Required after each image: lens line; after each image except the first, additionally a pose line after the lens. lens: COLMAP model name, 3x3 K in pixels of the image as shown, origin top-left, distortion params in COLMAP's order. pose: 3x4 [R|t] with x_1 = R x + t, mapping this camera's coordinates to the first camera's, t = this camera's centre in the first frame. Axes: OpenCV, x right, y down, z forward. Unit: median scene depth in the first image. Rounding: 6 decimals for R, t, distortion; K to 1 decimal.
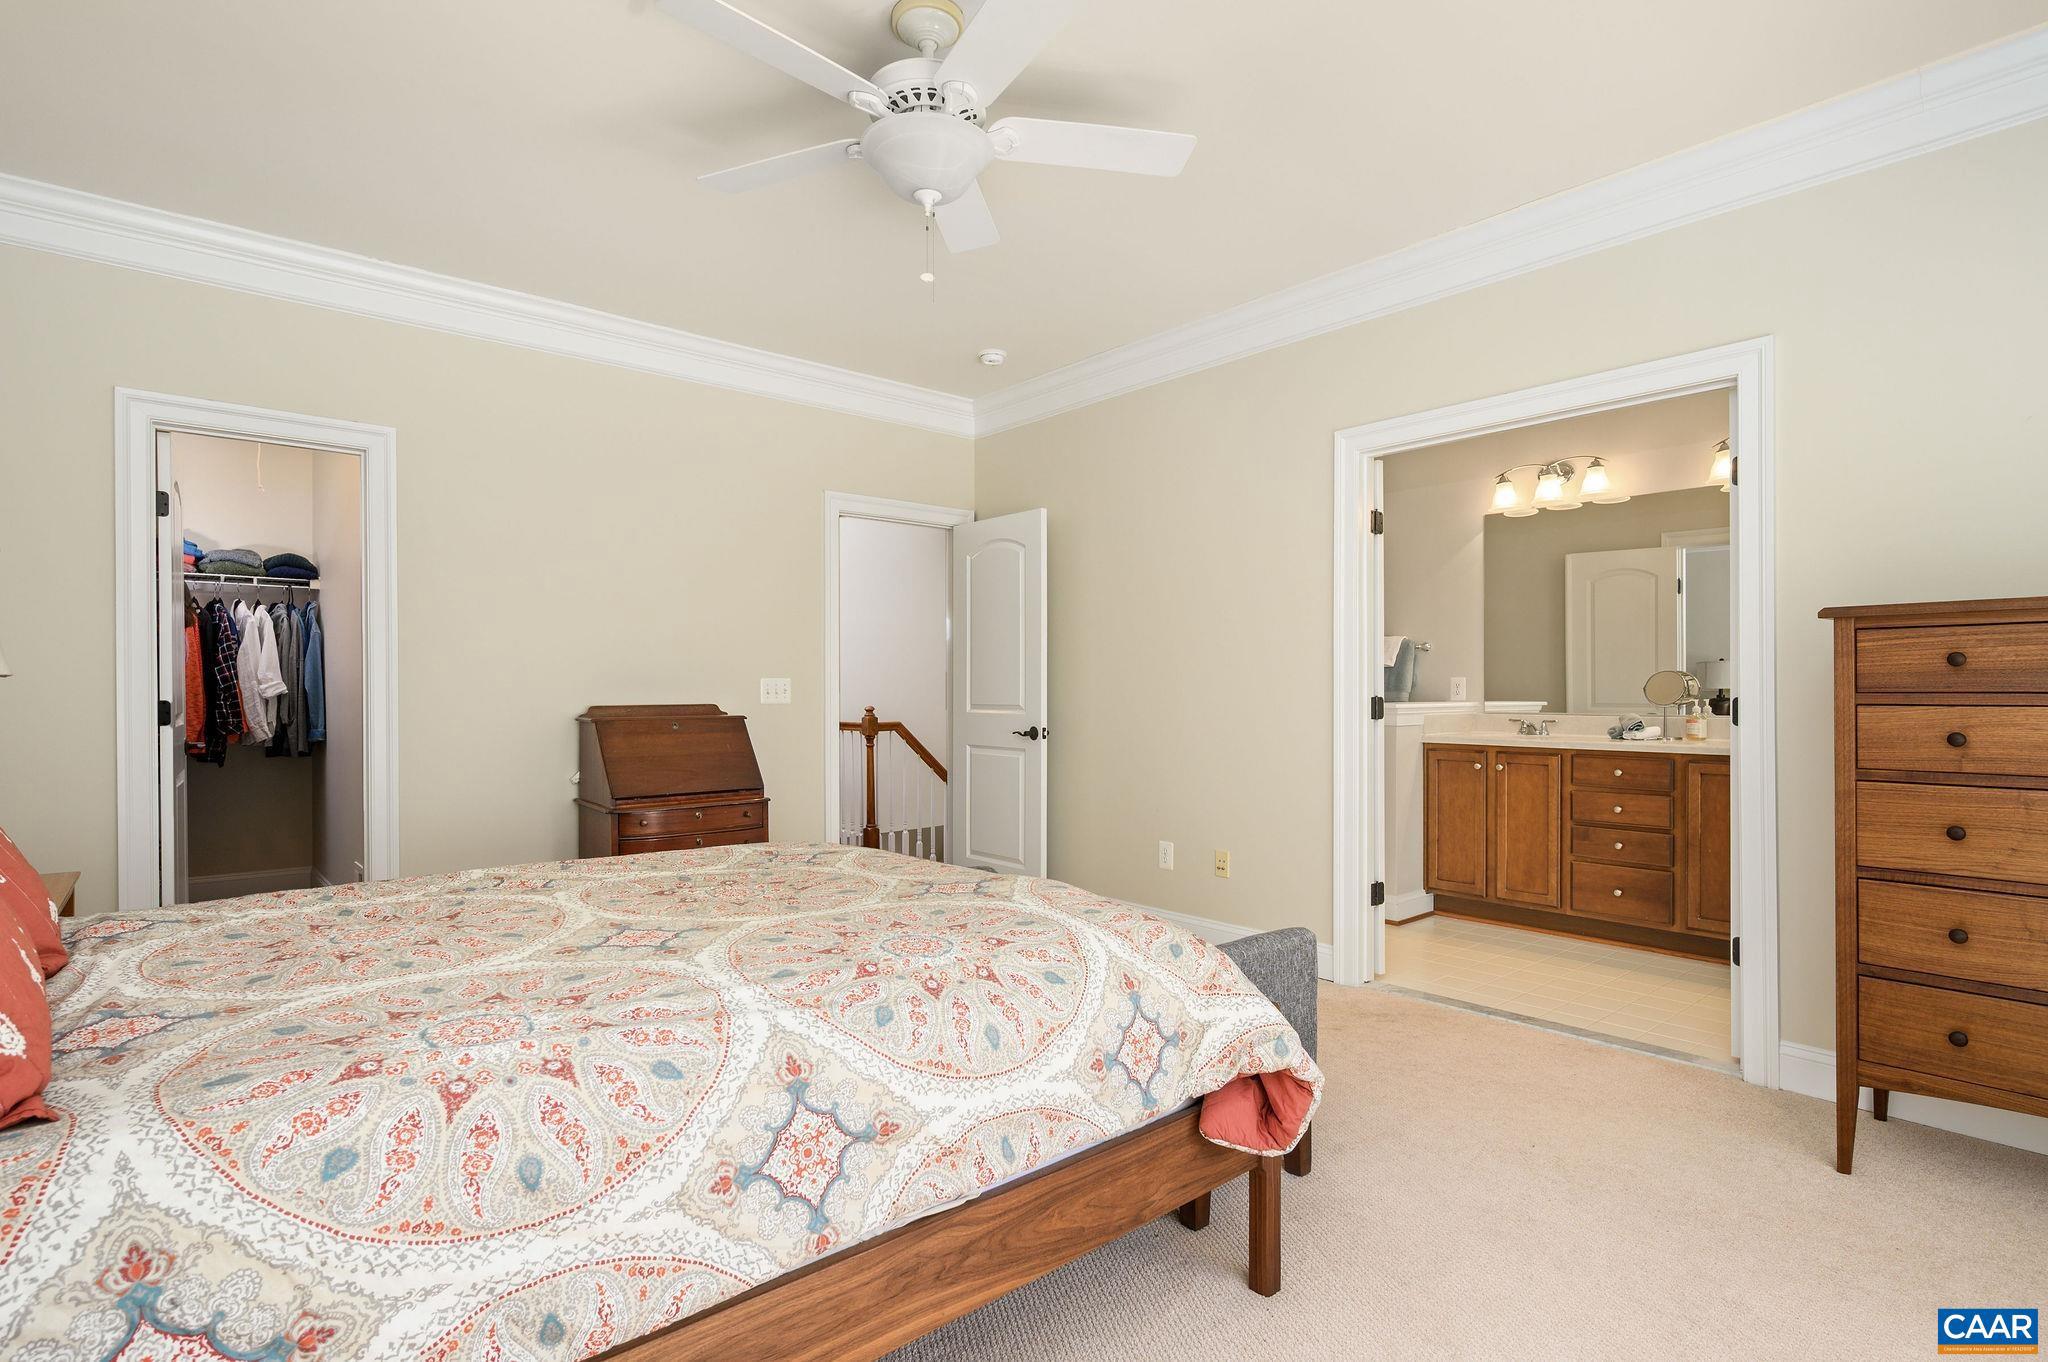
lens RADIAL K [[960.9, 0, 1031.5], [0, 960.9, 691.0], [0, 0, 1]] dist [0.001547, 0.001253]
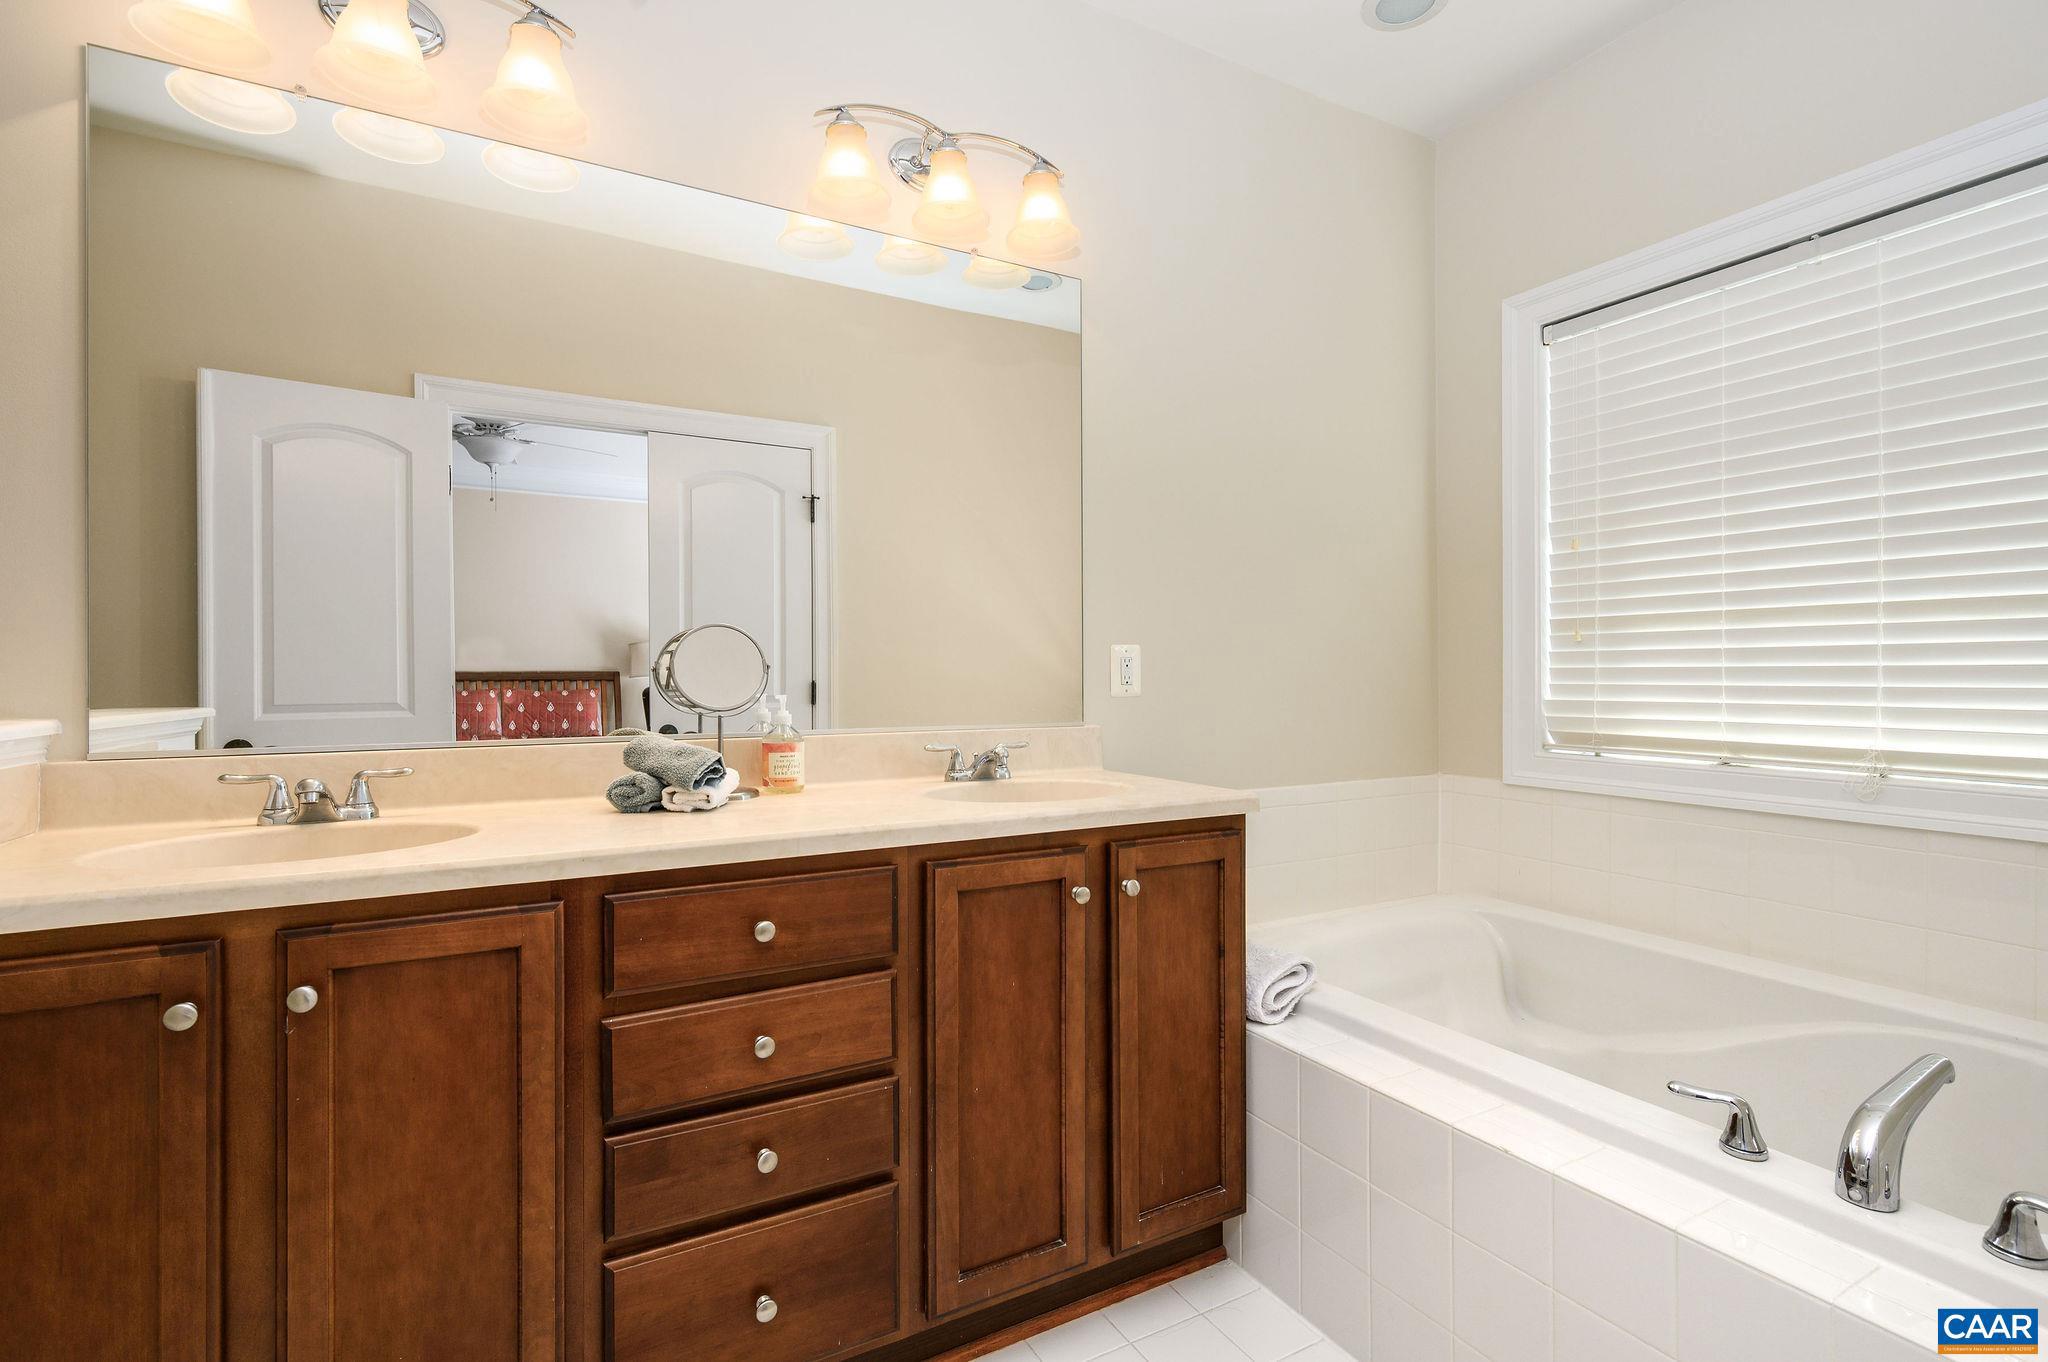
lens RADIAL K [[960.9, 0, 1029.1], [0, 960.9, 674.4], [0, 0, 1]] dist [0.001547, 0.001253]
pose [[0.202401, -0.000539, 0.979302, 0.302648], [0.011432, 0.999933, -0.001813, 0.002479], [-0.979236, 0.011562, 0.202394, 0.807868]]
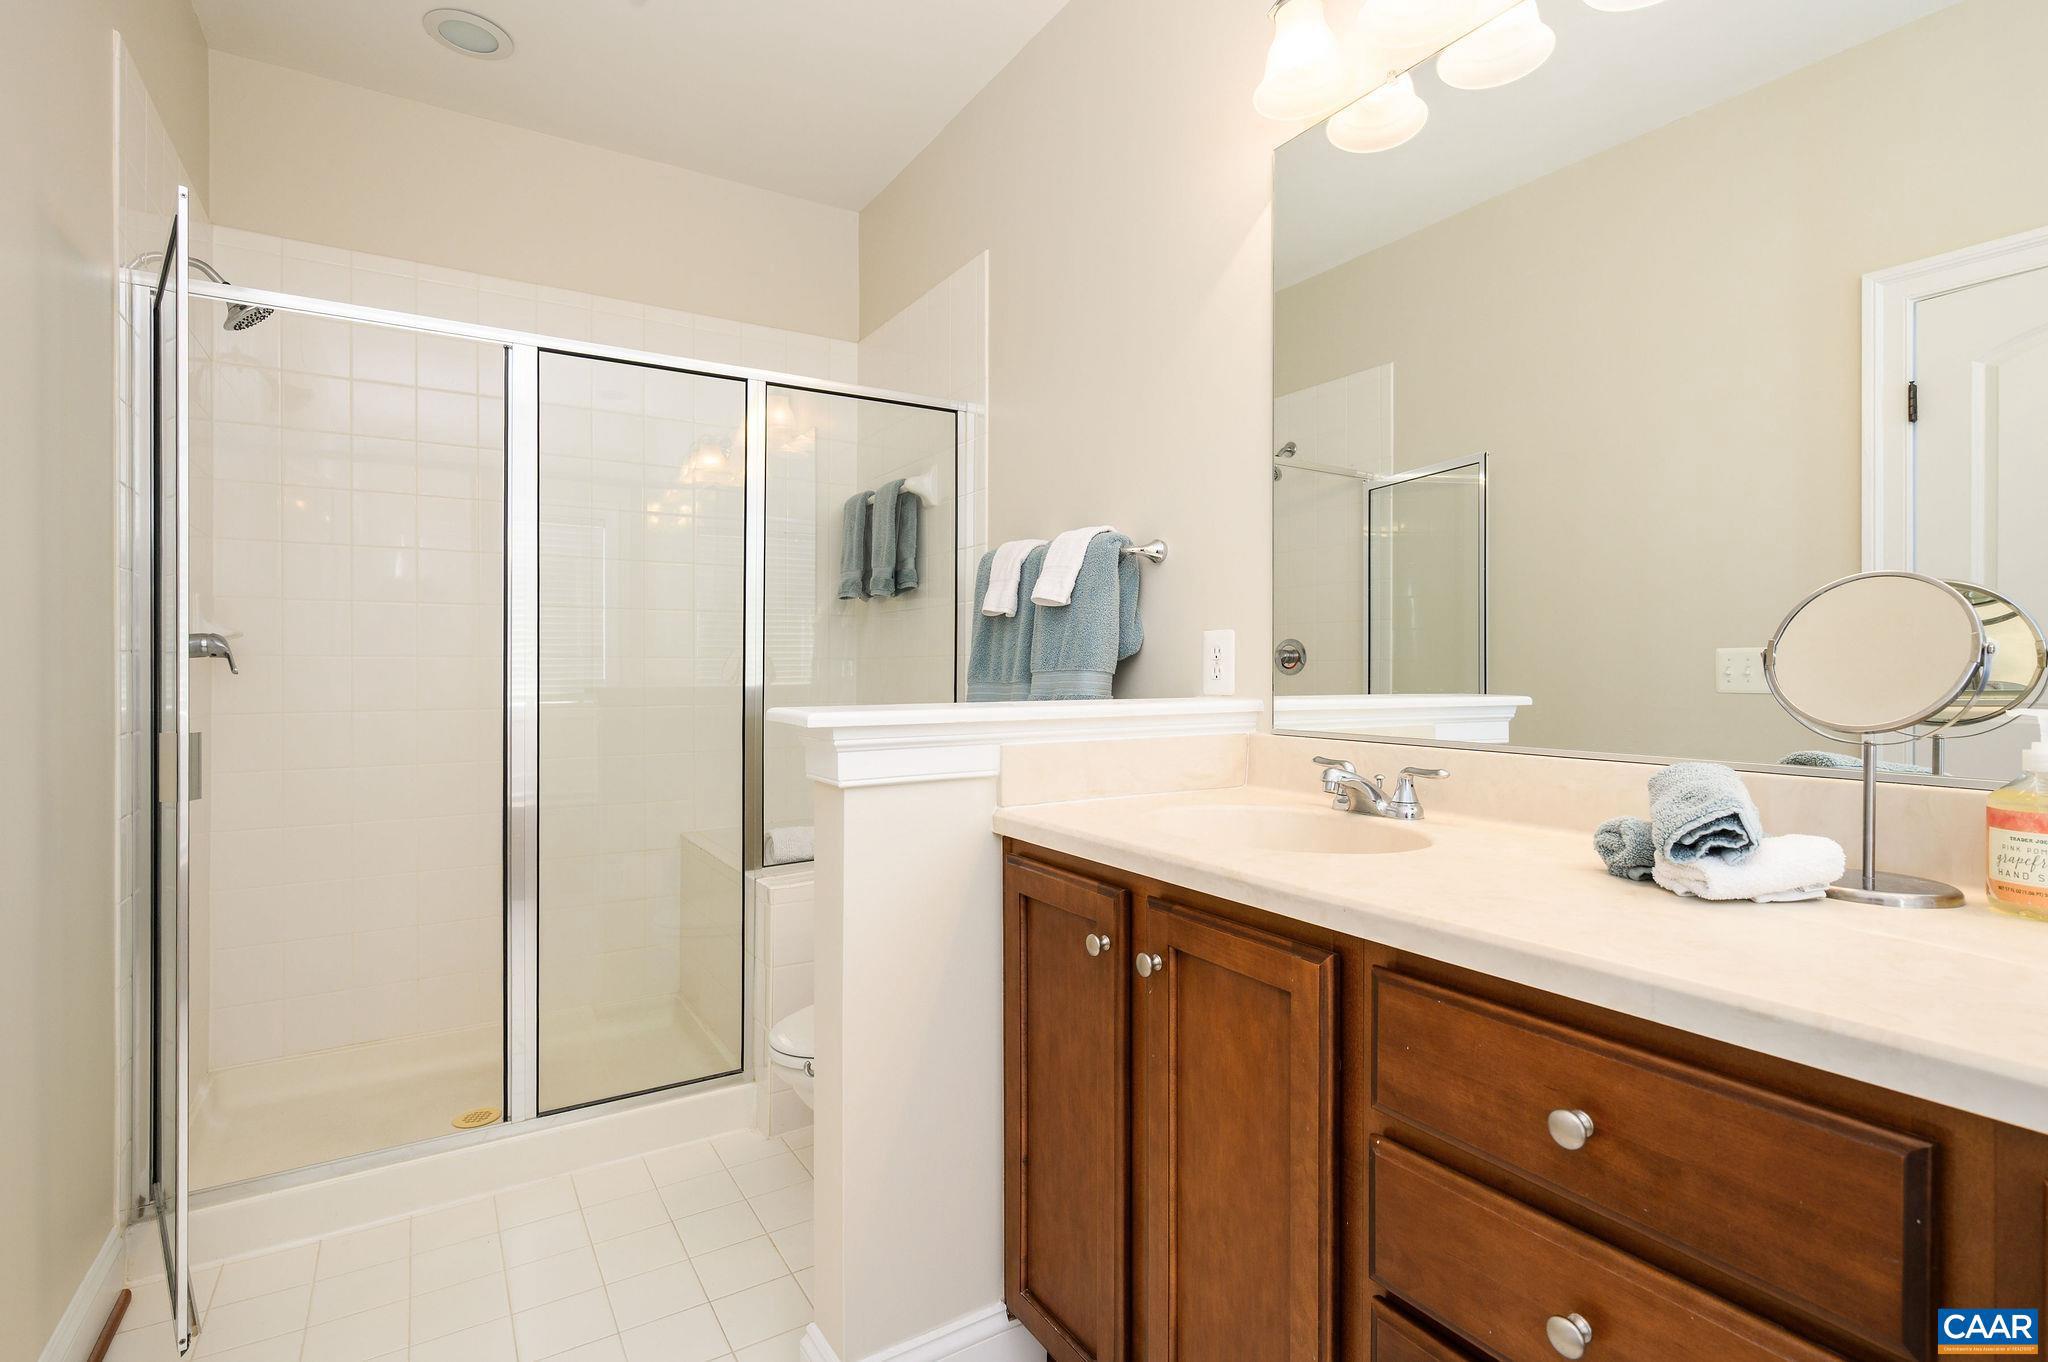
lens RADIAL K [[960.9, 0, 1013.1], [0, 960.9, 678.1], [0, 0, 1]] dist [0.001547, 0.001253]
pose [[0.990140, 0.003151, -0.140043, 0.507587], [-0.002526, 0.999986, 0.004640, 0.002504], [0.140056, -0.004240, 0.990135, 0.772331]]
